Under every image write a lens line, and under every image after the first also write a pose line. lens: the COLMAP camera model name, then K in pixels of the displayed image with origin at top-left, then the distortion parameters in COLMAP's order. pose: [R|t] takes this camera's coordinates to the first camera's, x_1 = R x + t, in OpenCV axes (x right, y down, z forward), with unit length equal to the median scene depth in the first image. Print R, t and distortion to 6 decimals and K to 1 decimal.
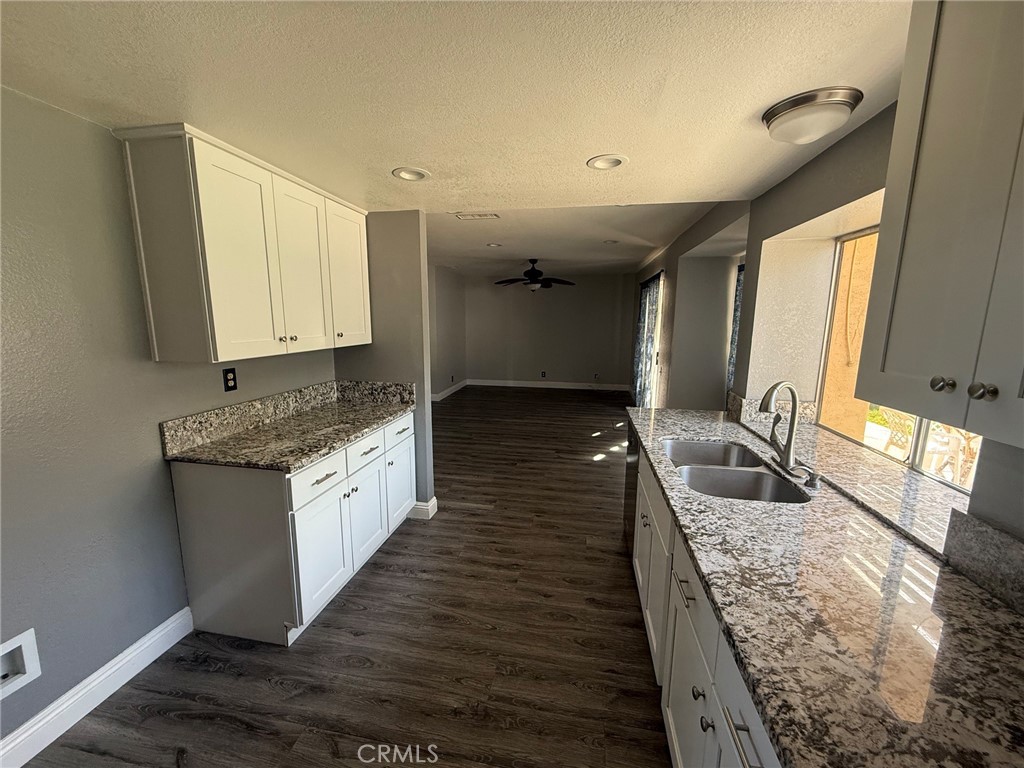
lens RADIAL K [[407.9, 0, 509.4], [0, 407.9, 385.2], [0, 0, 1]] dist [0.000053, 0.000097]
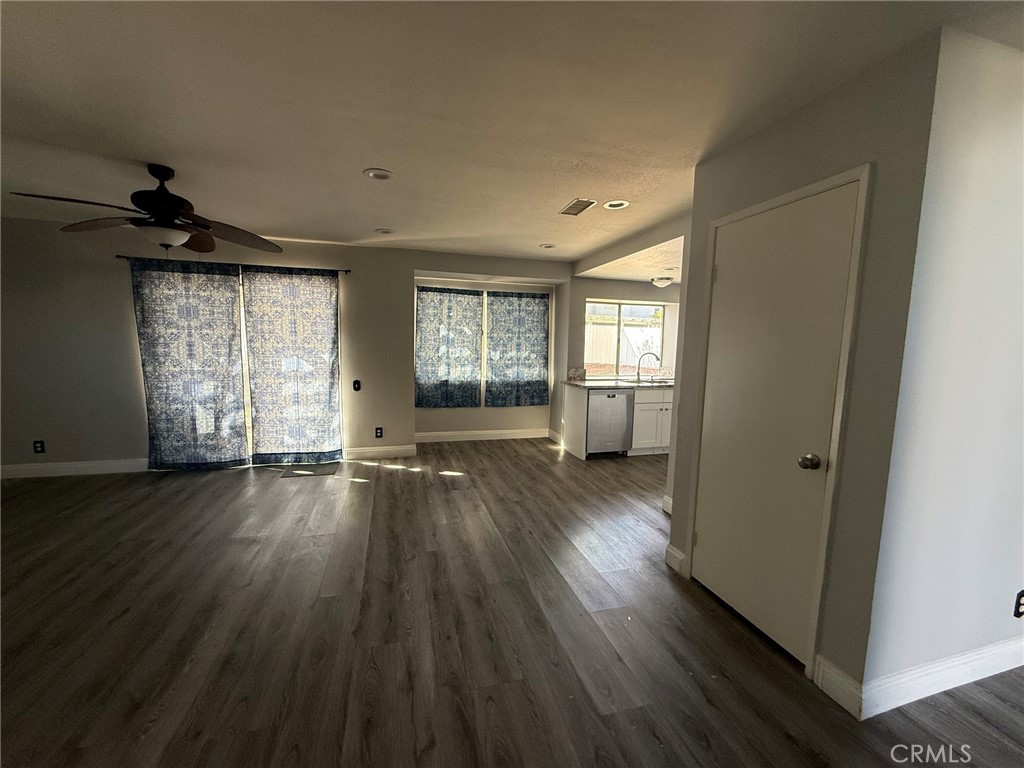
lens RADIAL K [[407.9, 0, 509.4], [0, 407.9, 385.2], [0, 0, 1]] dist [0.000053, 0.000097]
pose [[-0.444226, -0.111117, 0.888997, -0.517893], [0.123893, 0.975126, 0.183790, -0.143206], [-0.887307, 0.191785, -0.419410, 0.990313]]
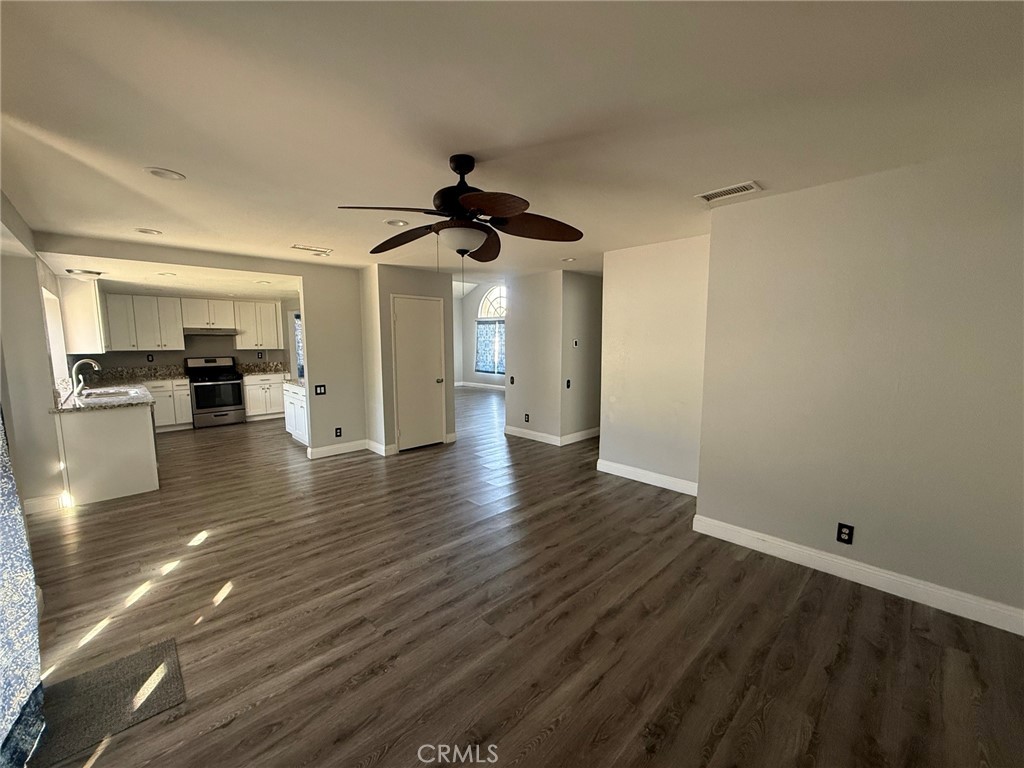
lens RADIAL K [[407.9, 0, 509.4], [0, 407.9, 385.2], [0, 0, 1]] dist [0.000053, 0.000097]
pose [[-0.583218, 0.083874, -0.807974, 0.353915], [-0.134649, 0.970913, 0.197982, -0.217924], [0.801078, 0.224260, -0.554960, 1.377369]]
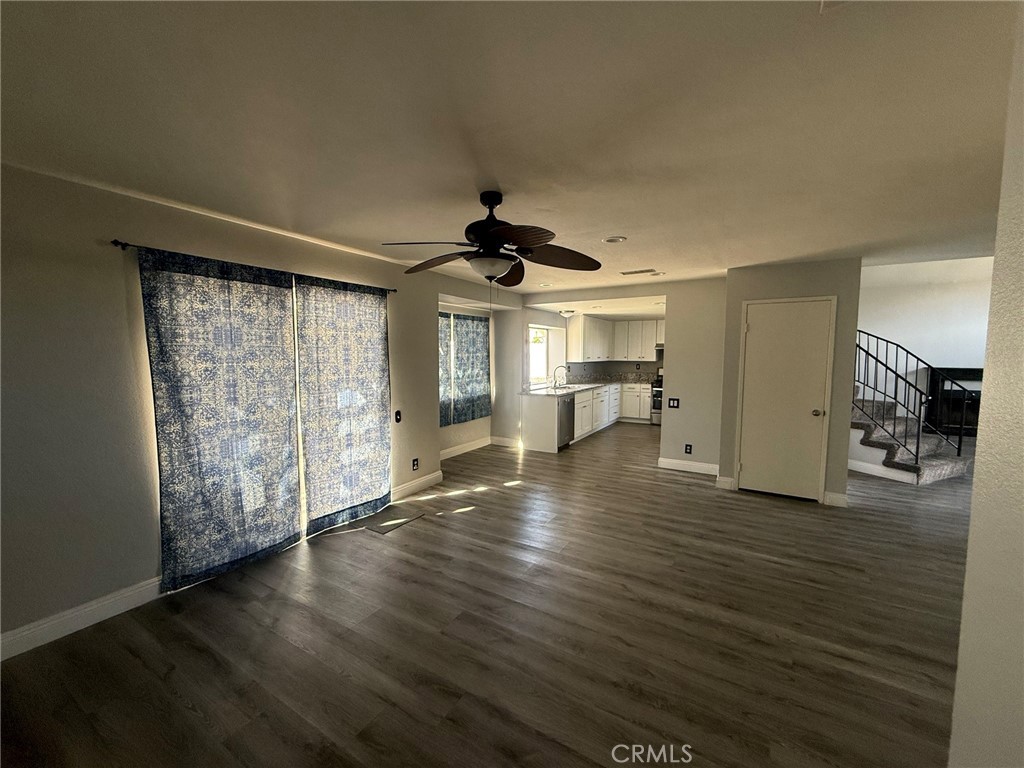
lens RADIAL K [[407.9, 0, 509.4], [0, 407.9, 385.2], [0, 0, 1]] dist [0.000053, 0.000097]
pose [[-0.935905, -0.036061, 0.350401, -0.101876], [0.050241, 0.970911, 0.234112, -0.247195], [-0.348651, 0.236711, -0.906869, 1.501254]]
